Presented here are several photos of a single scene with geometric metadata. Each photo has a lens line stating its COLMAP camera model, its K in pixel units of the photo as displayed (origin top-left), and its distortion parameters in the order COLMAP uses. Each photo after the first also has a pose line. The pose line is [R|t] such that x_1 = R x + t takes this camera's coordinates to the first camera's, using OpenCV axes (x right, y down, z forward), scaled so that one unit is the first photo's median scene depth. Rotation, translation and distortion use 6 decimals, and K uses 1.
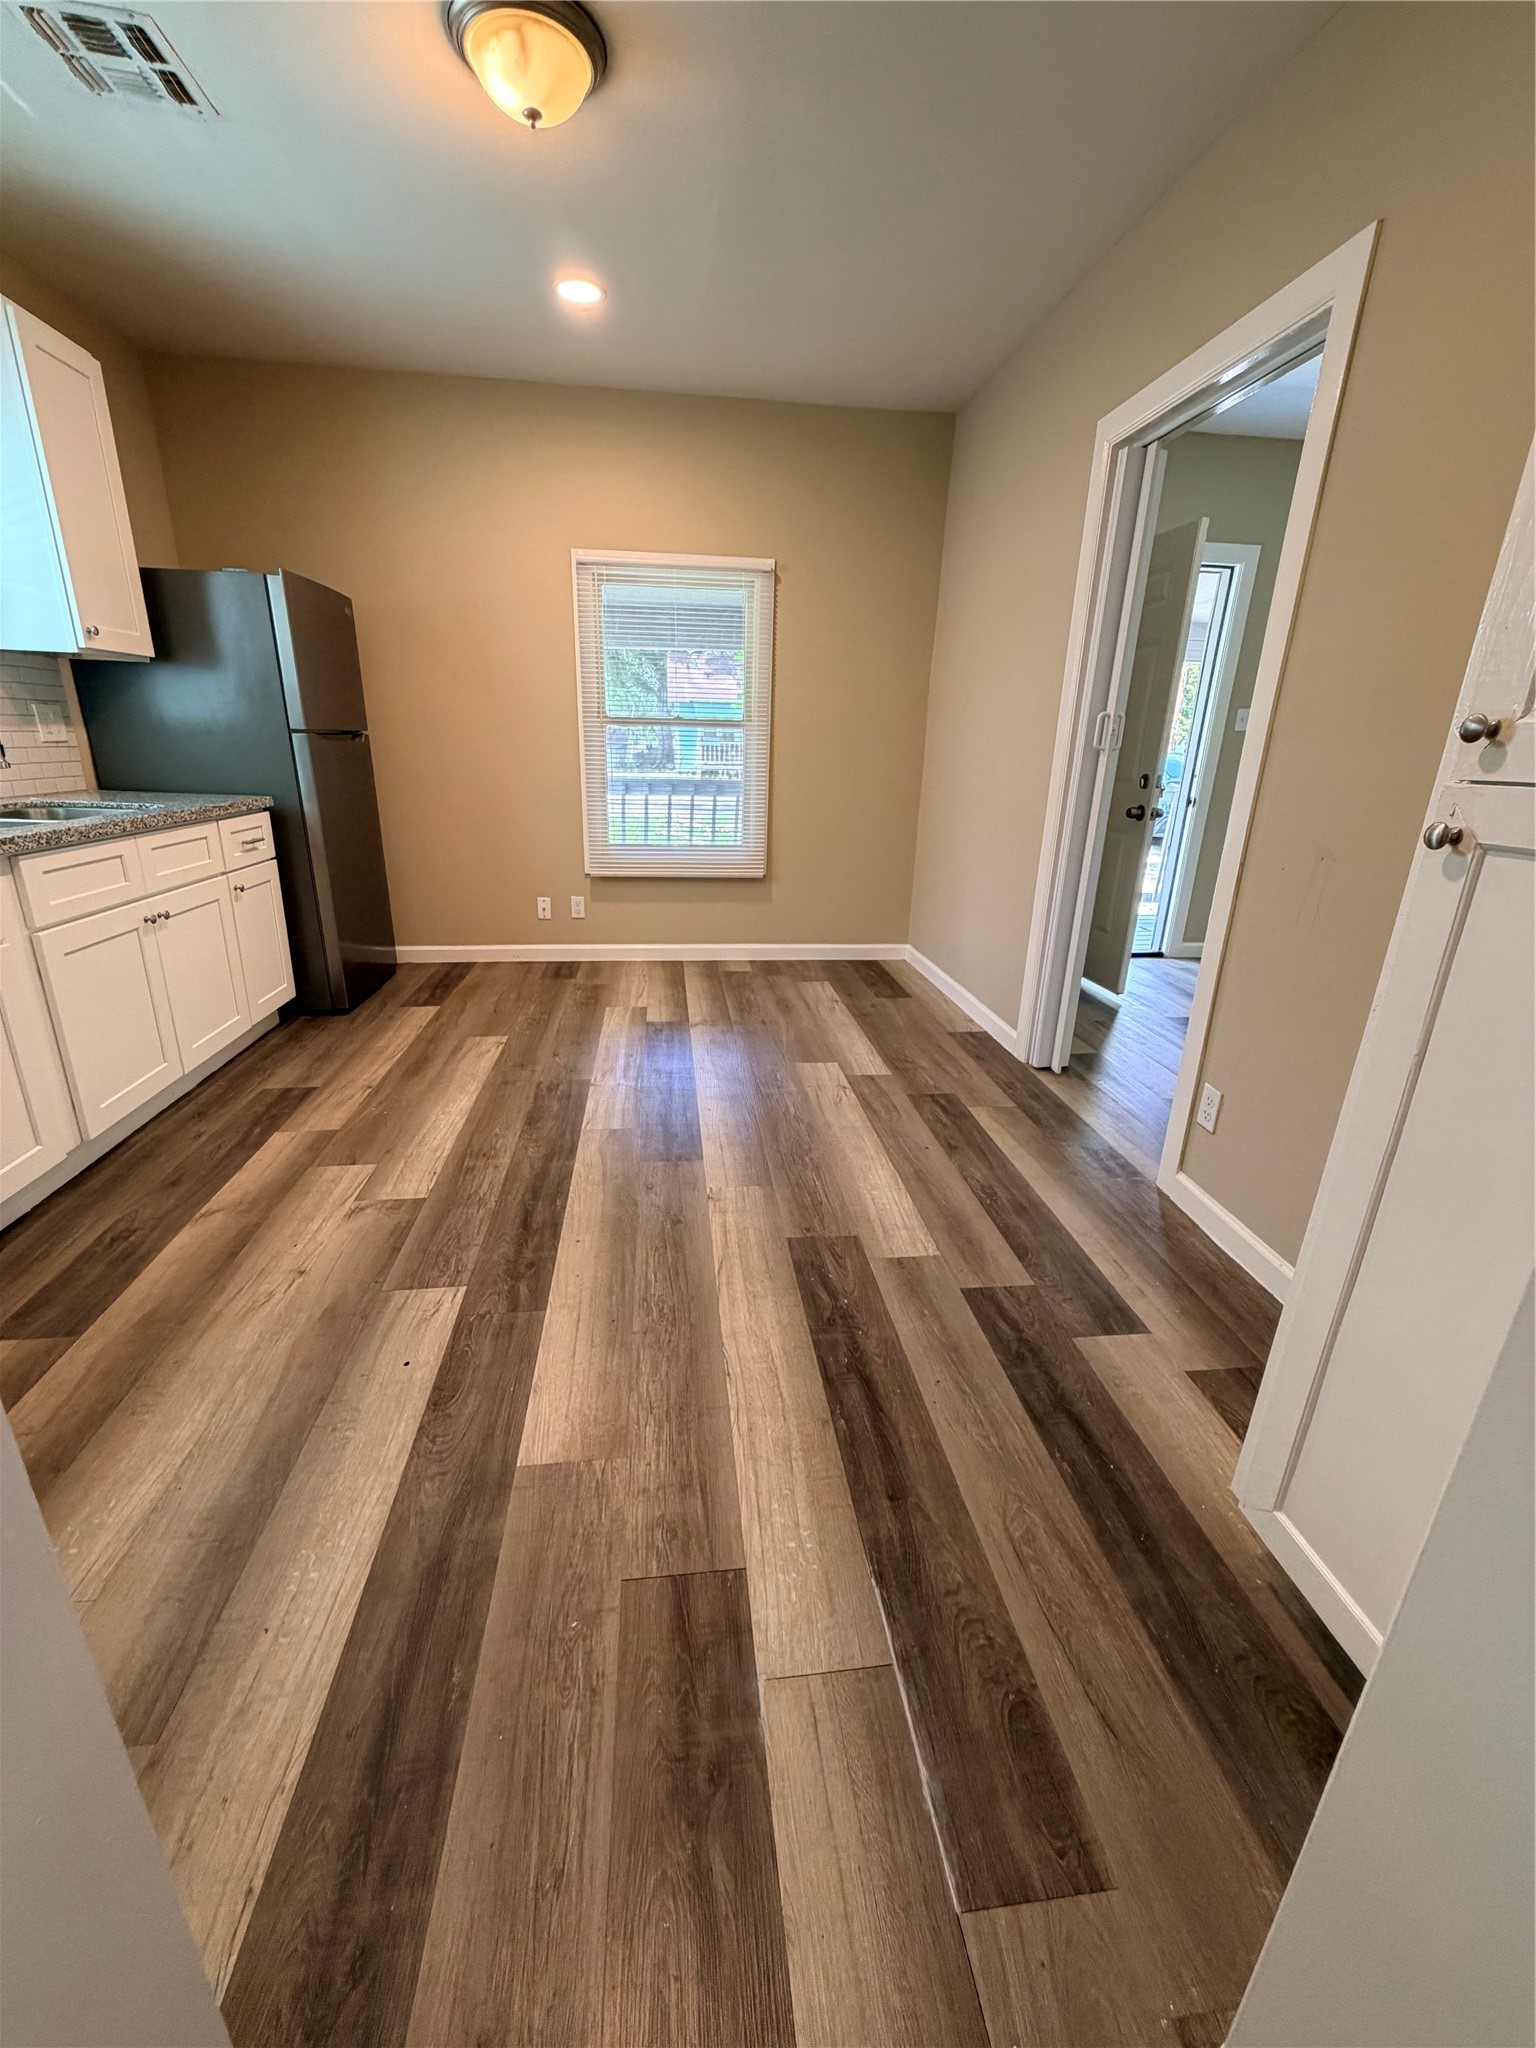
lens RADIAL K [[816.1, 0, 766.9], [0, 816.1, 1015.5], [0, 0, 1]] dist [0.001540, 0.000199]
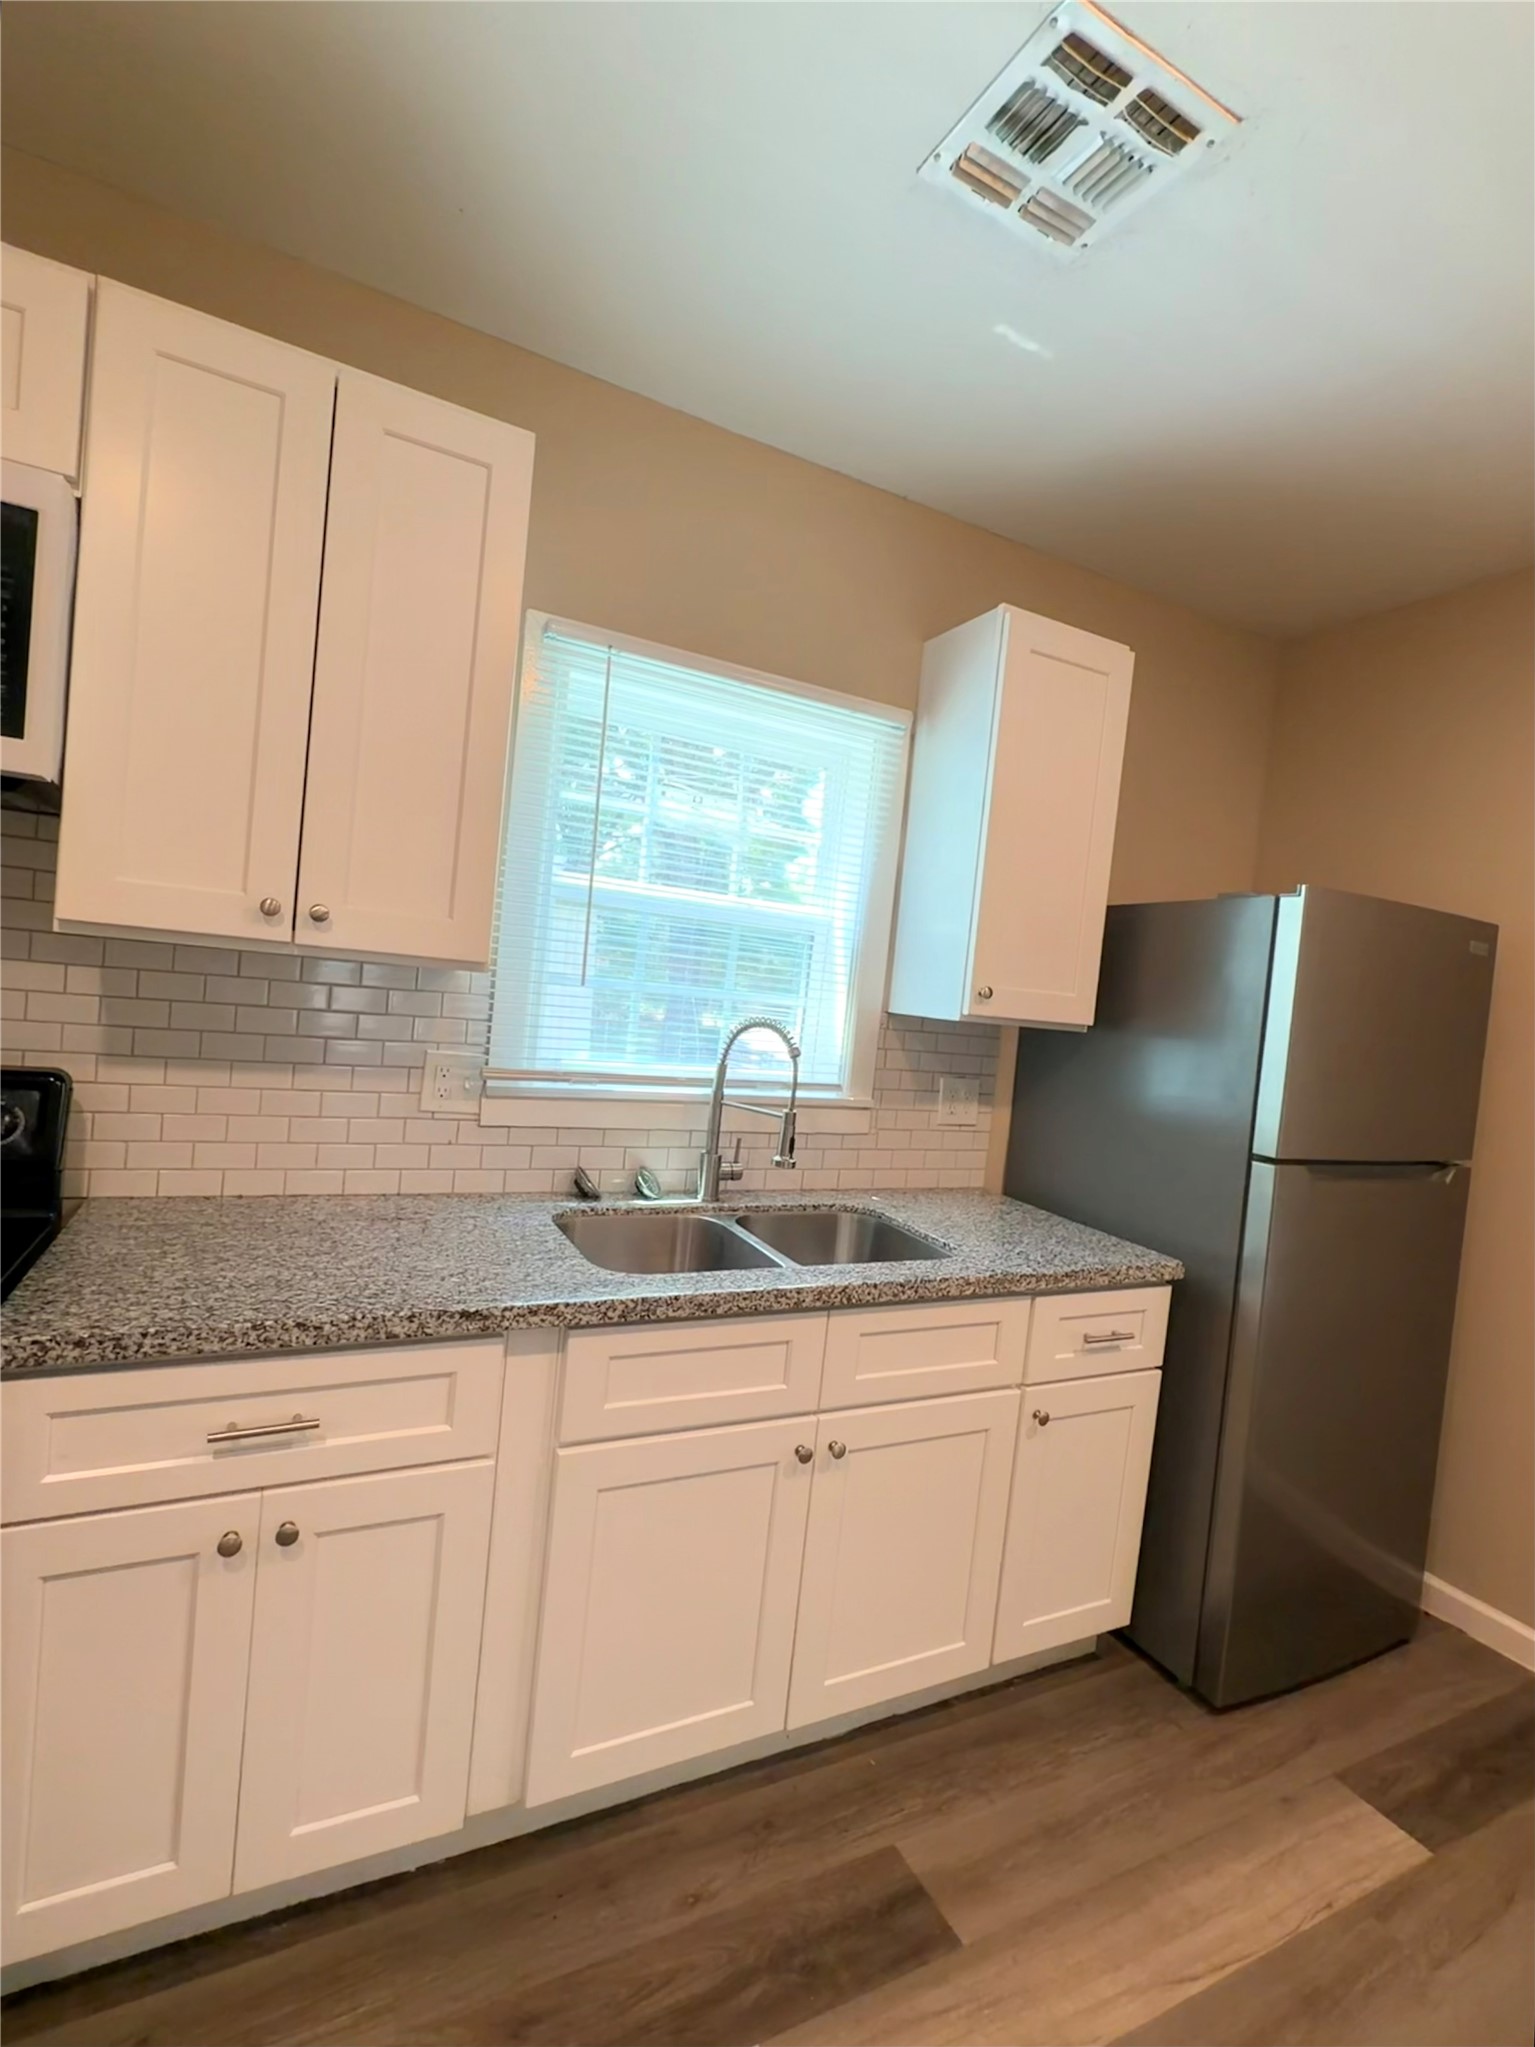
lens RADIAL K [[930.3, 0, 767.5], [0, 930.3, 1023.5], [0, 0, 1]] dist [-0.000227, -0.000330]
pose [[0.334922, 0.035123, -0.941591, -0.127255], [-0.381556, 0.918762, -0.101447, -0.265079], [0.861535, 0.393246, 0.321115, 0.535153]]
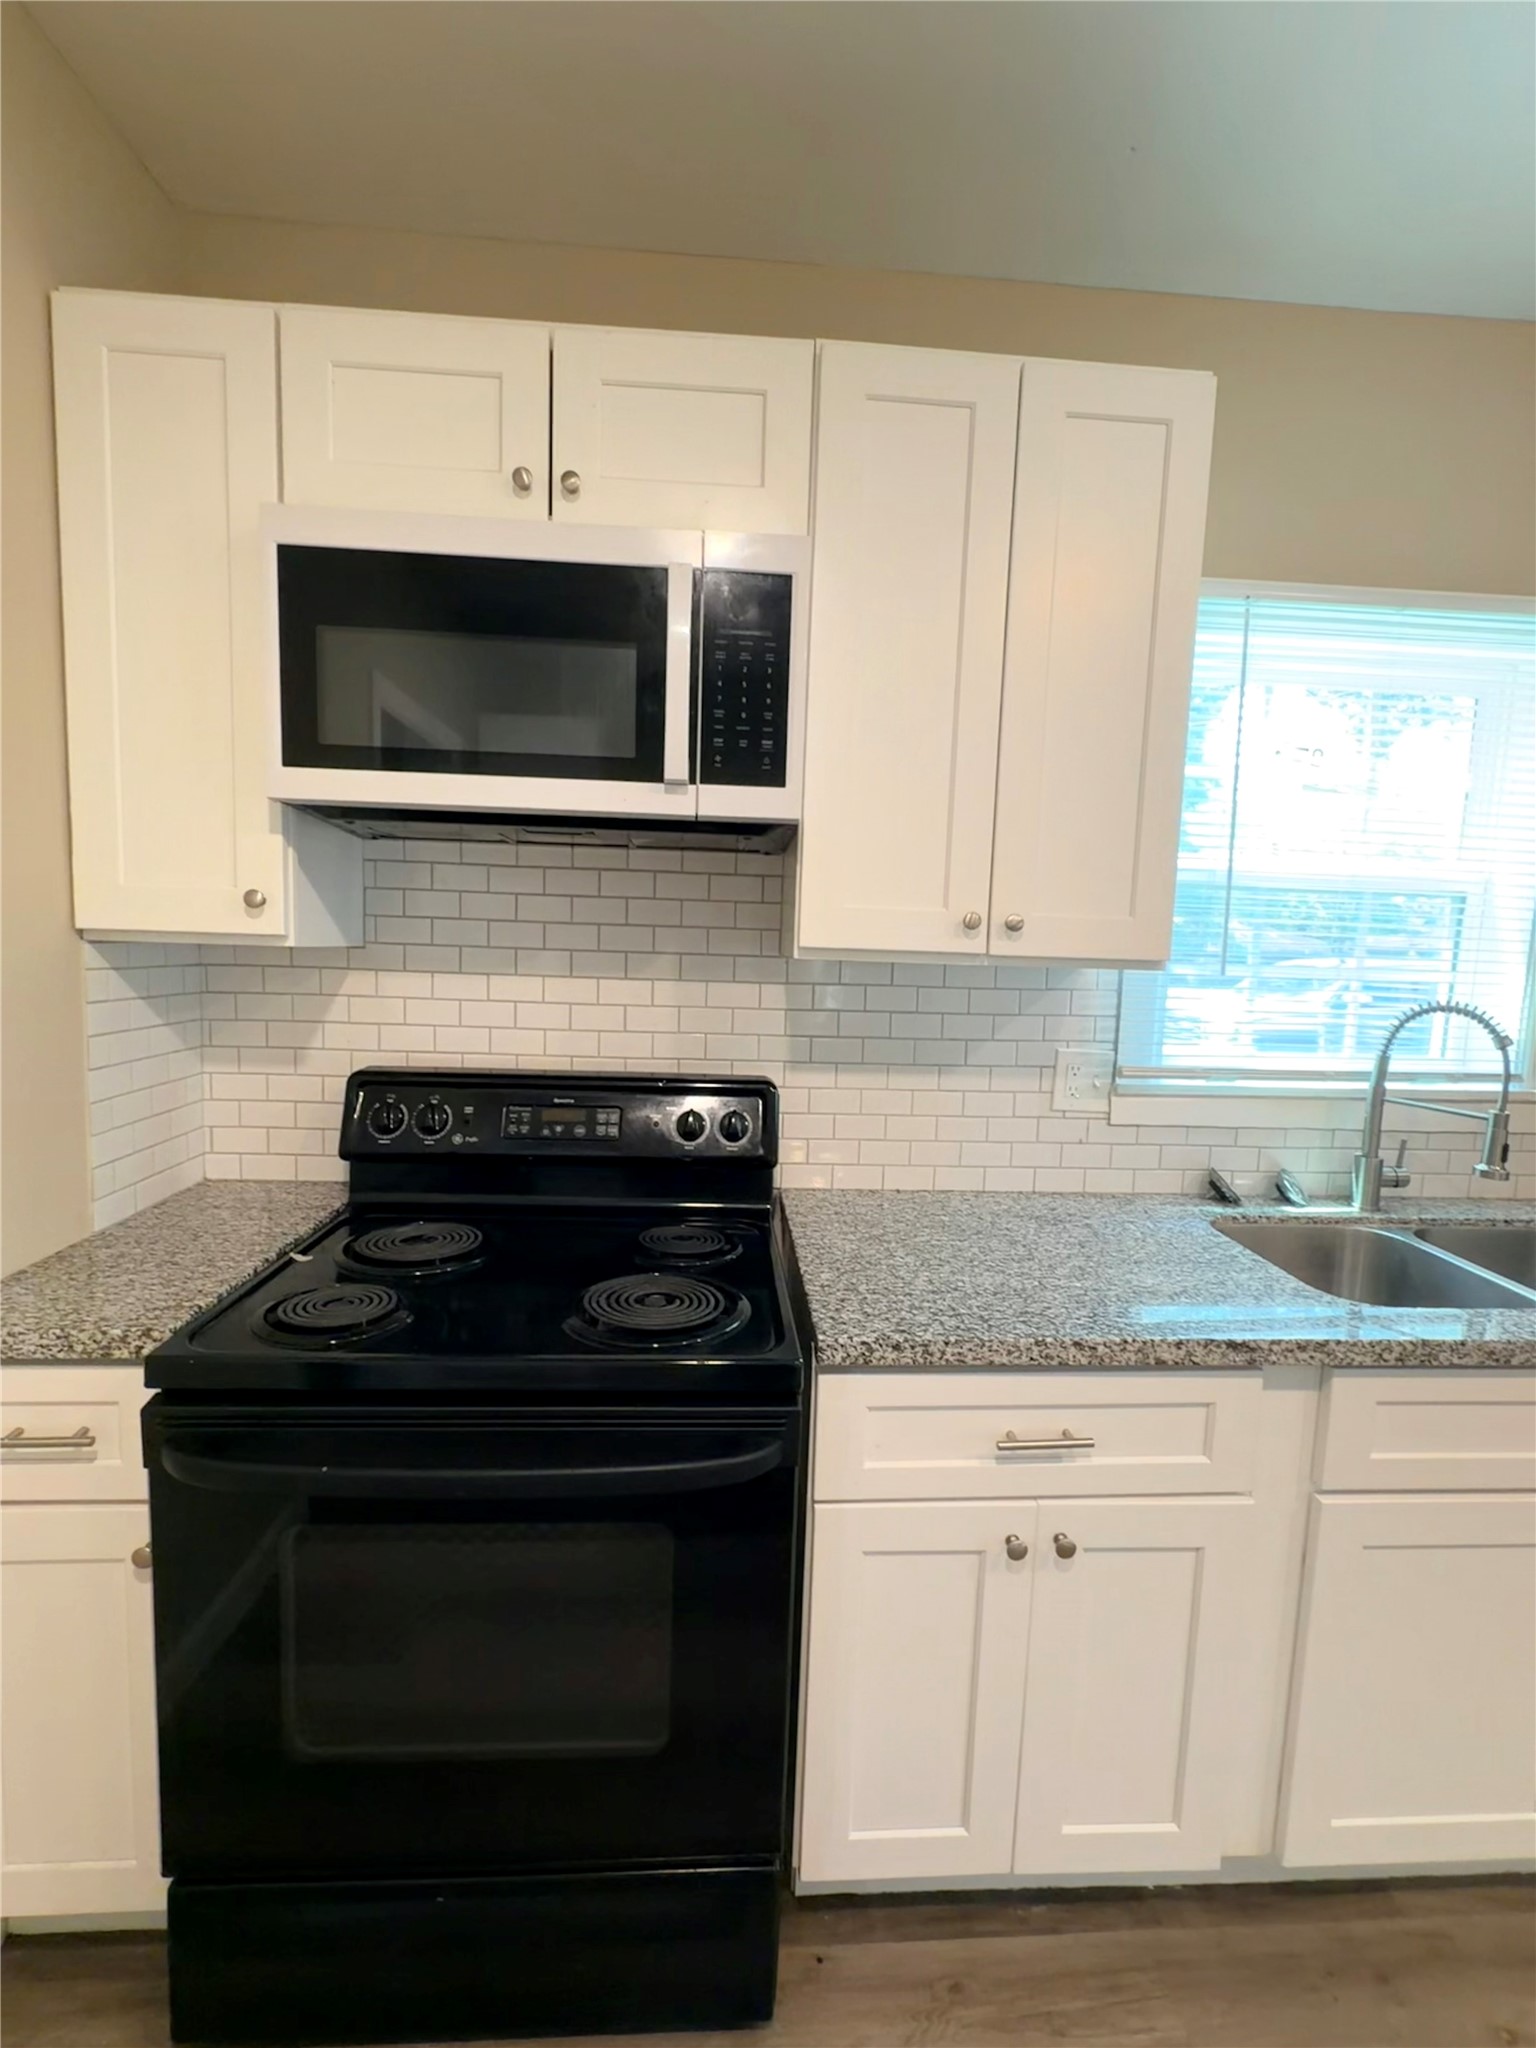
lens RADIAL K [[886.6, 0, 768.0], [0, 886.6, 1024.0], [0, 0, 1]] dist [-0.002047, -0.000082]
pose [[-0.063469, 0.063902, -0.995936, -0.193719], [-0.349576, 0.933299, 0.082160, -0.220312], [0.934756, 0.353370, -0.036897, 0.377826]]
